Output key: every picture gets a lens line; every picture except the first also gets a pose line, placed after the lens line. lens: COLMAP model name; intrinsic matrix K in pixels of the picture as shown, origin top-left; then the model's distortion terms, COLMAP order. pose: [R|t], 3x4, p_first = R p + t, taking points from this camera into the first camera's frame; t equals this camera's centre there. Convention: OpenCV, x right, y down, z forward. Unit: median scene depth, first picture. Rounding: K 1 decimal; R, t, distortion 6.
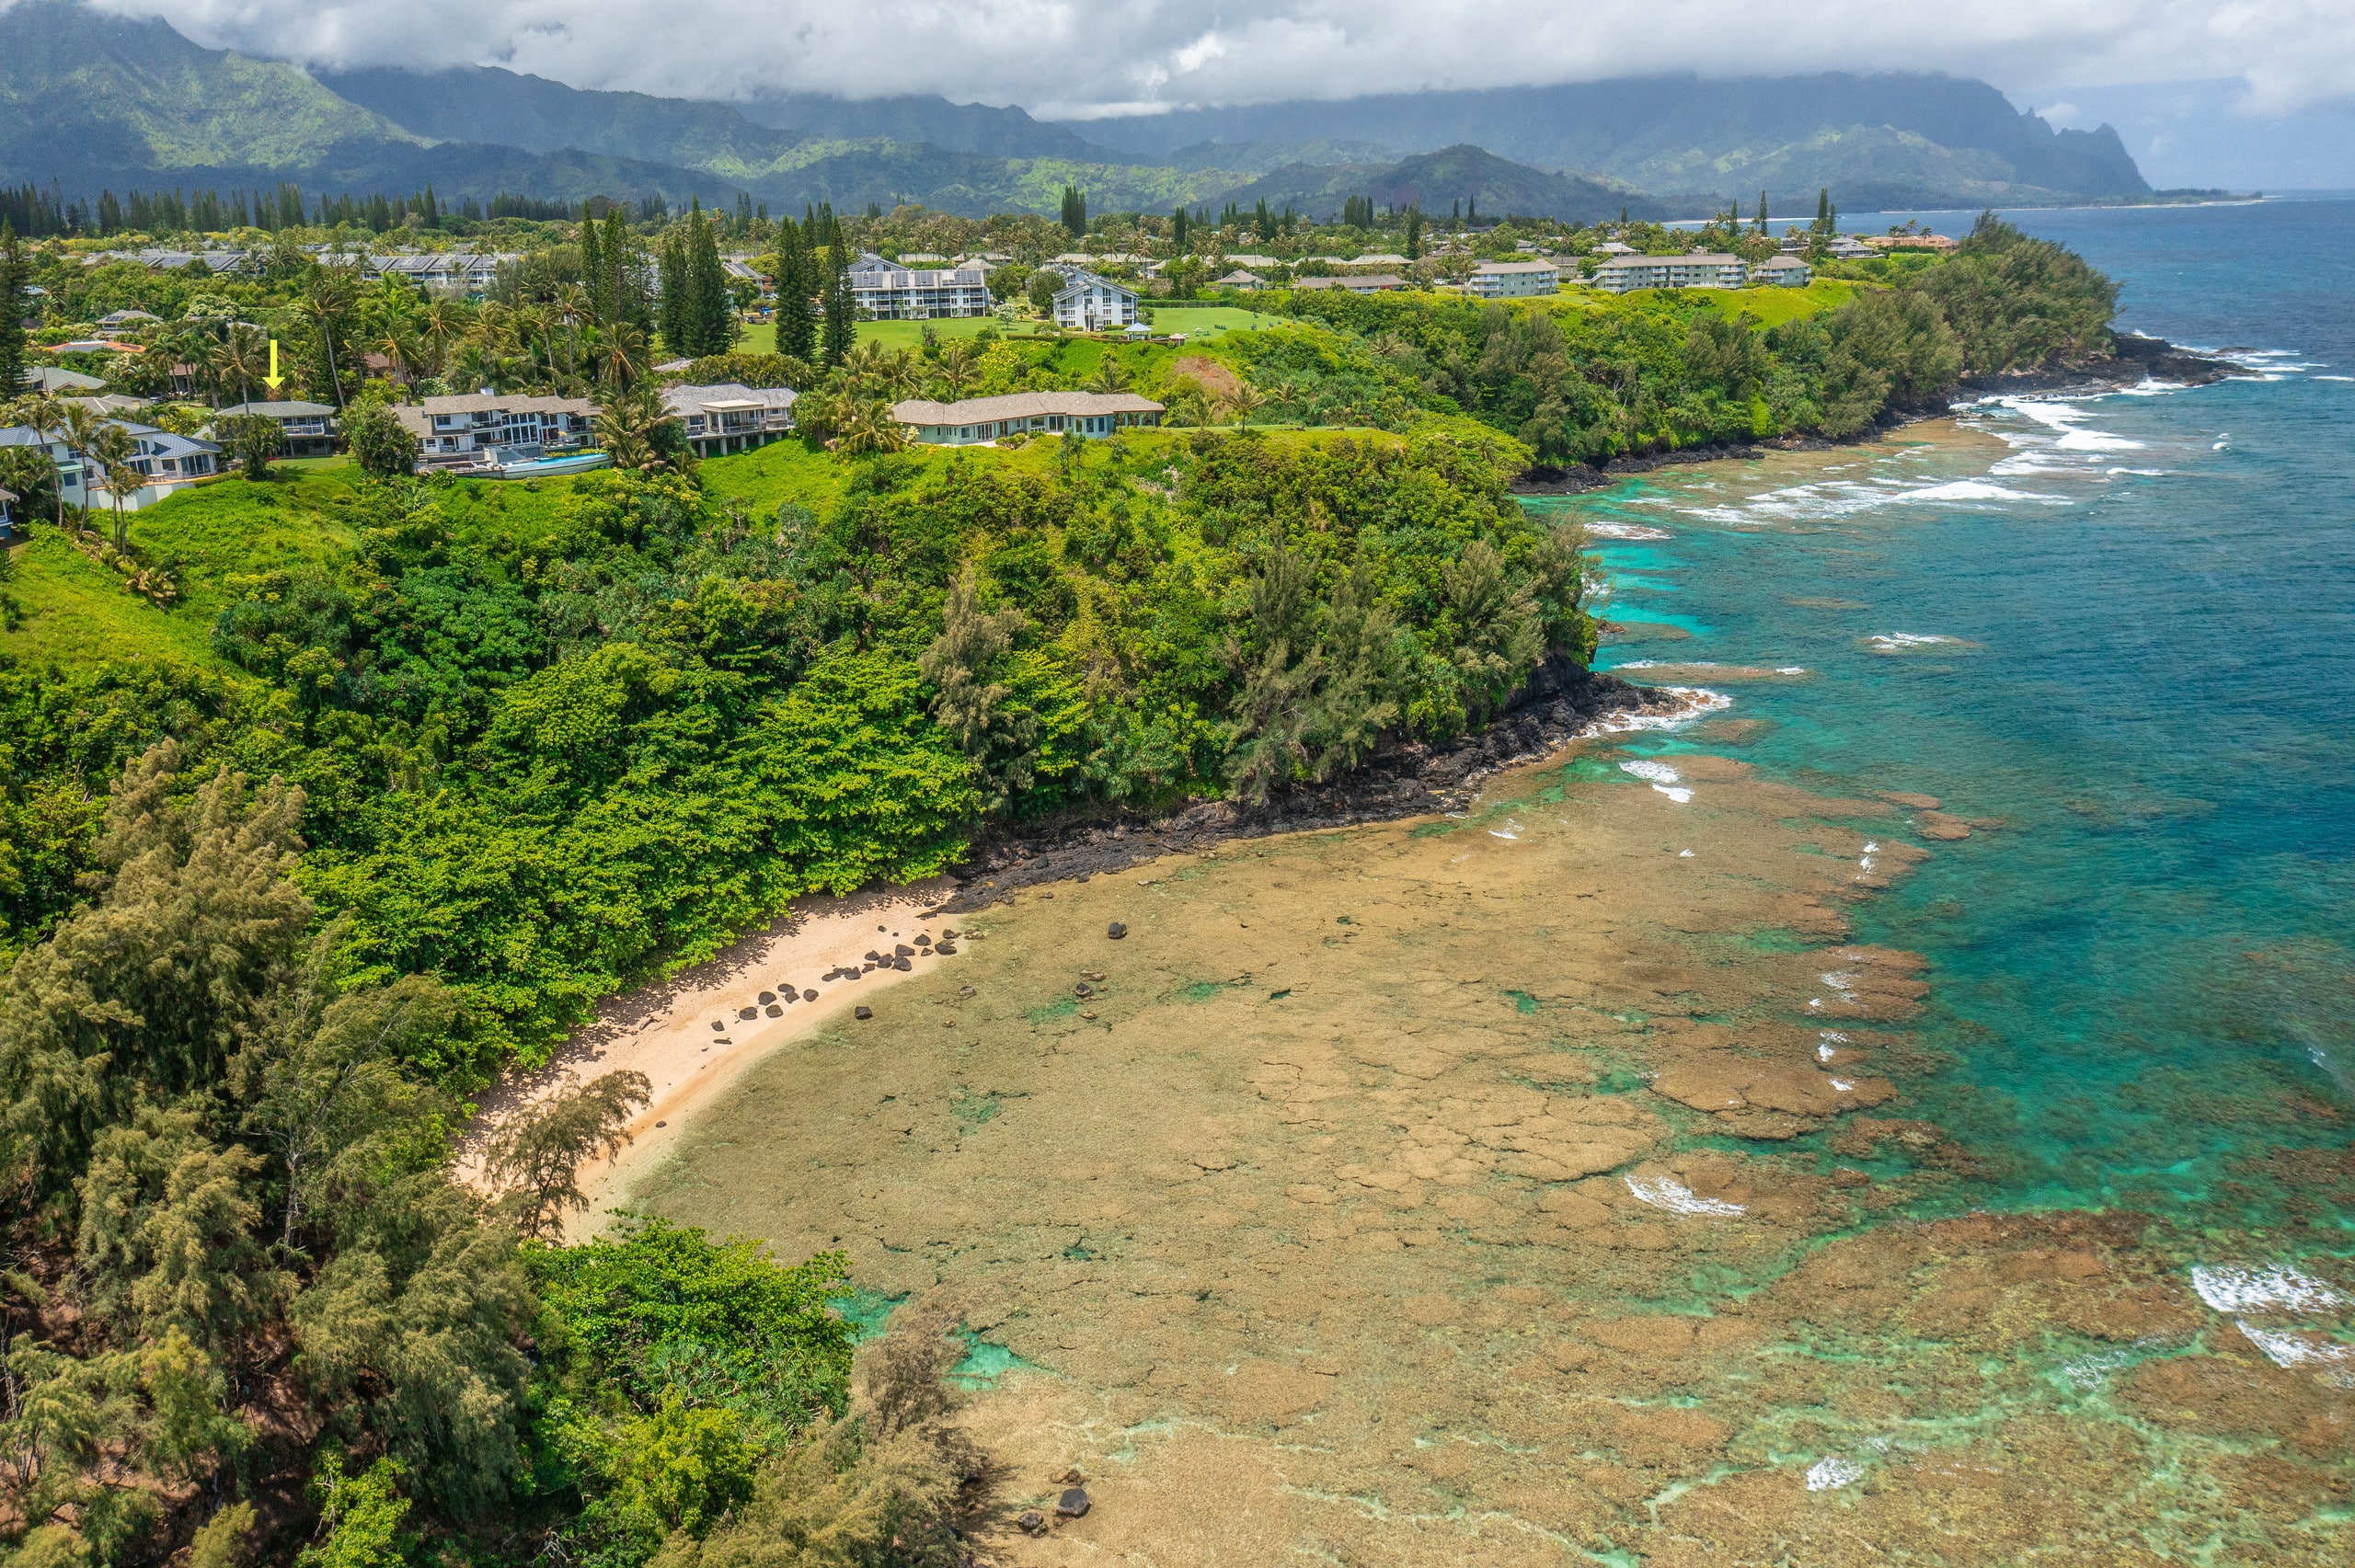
lens RADIAL K [[1851.8, 0, 1177.5], [0, 1851.8, 784.0], [0, 0, 1]] dist [-0.011582, 0.006260]
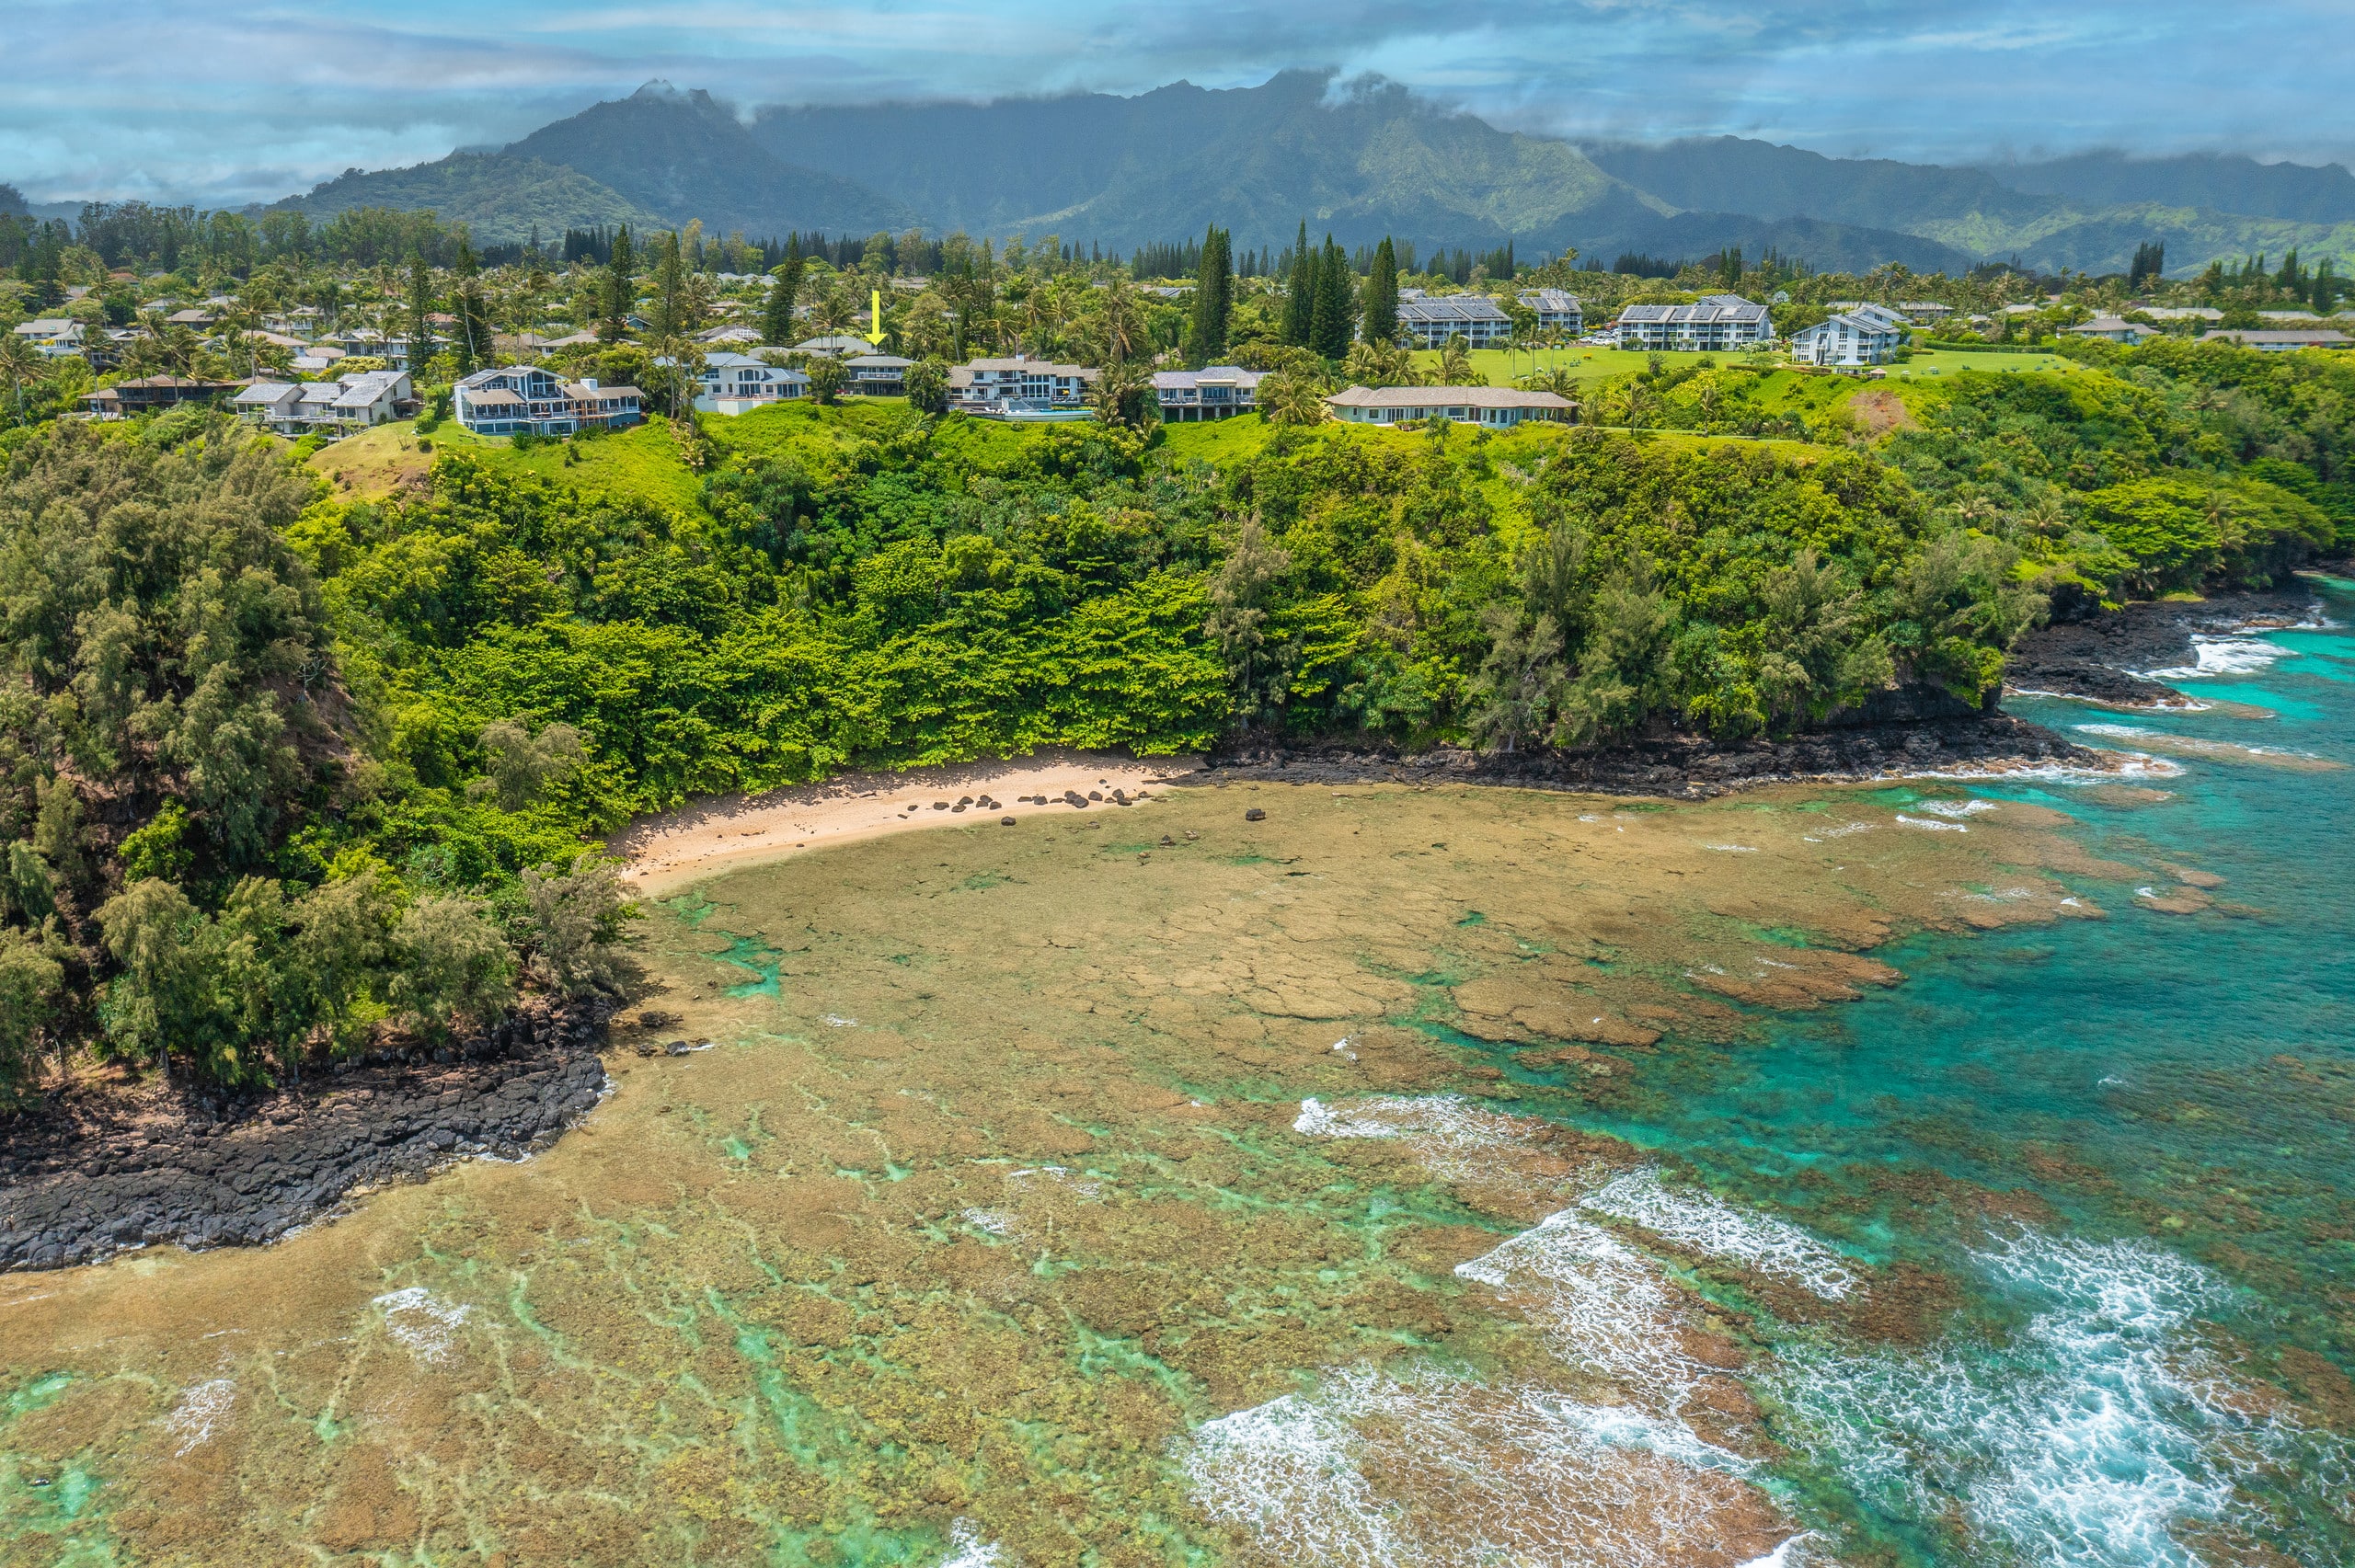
lens RADIAL K [[1851.8, 0, 1177.5], [0, 1851.8, 784.0], [0, 0, 1]] dist [-0.011582, 0.006260]
pose [[0.807393, 0.166525, -0.566026, 0.527417], [-0.185847, 0.982288, 0.023893, 0.036142], [0.559980, 0.085903, 0.824041, -0.003643]]
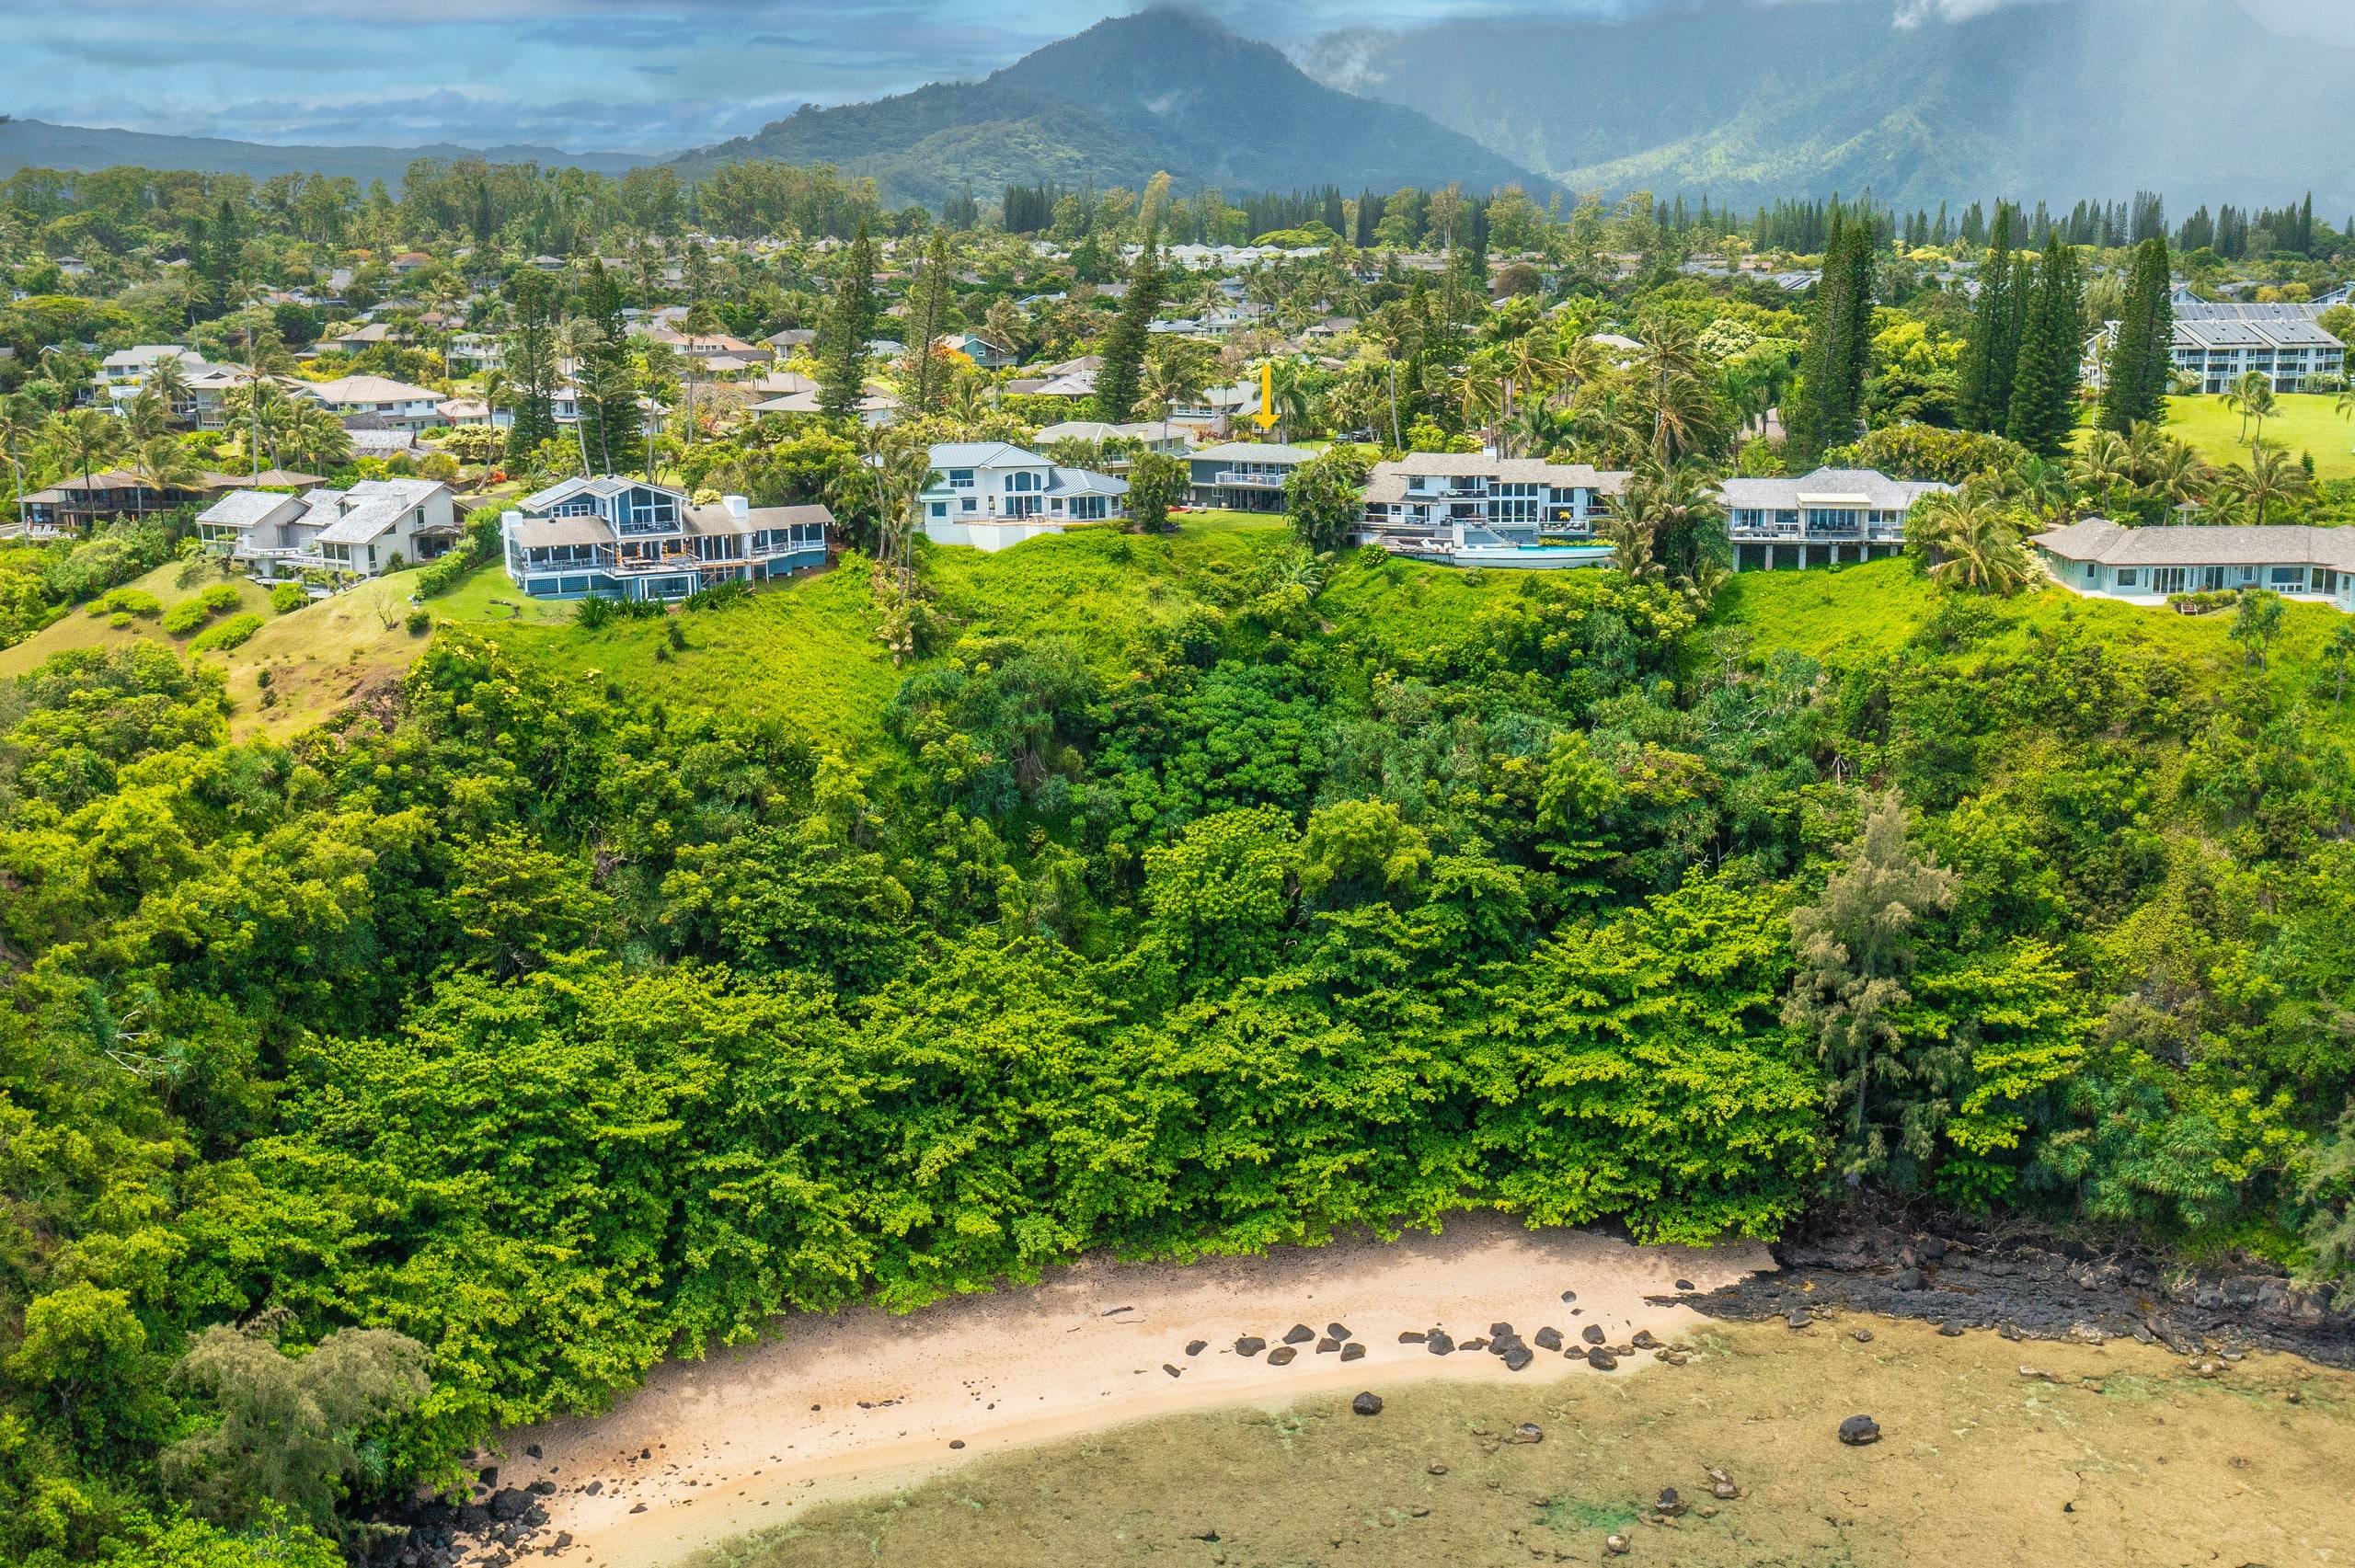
lens RADIAL K [[2383.6, 0, 1347.2], [0, 2383.6, 786.9], [0, 0, 1]] dist [-0.020132, 0.008831]
pose [[0.678152, 0.176881, -0.713319, 0.318742], [-0.226370, 0.973688, 0.026235, -0.091152], [0.699190, 0.143683, 0.700349, 0.292905]]
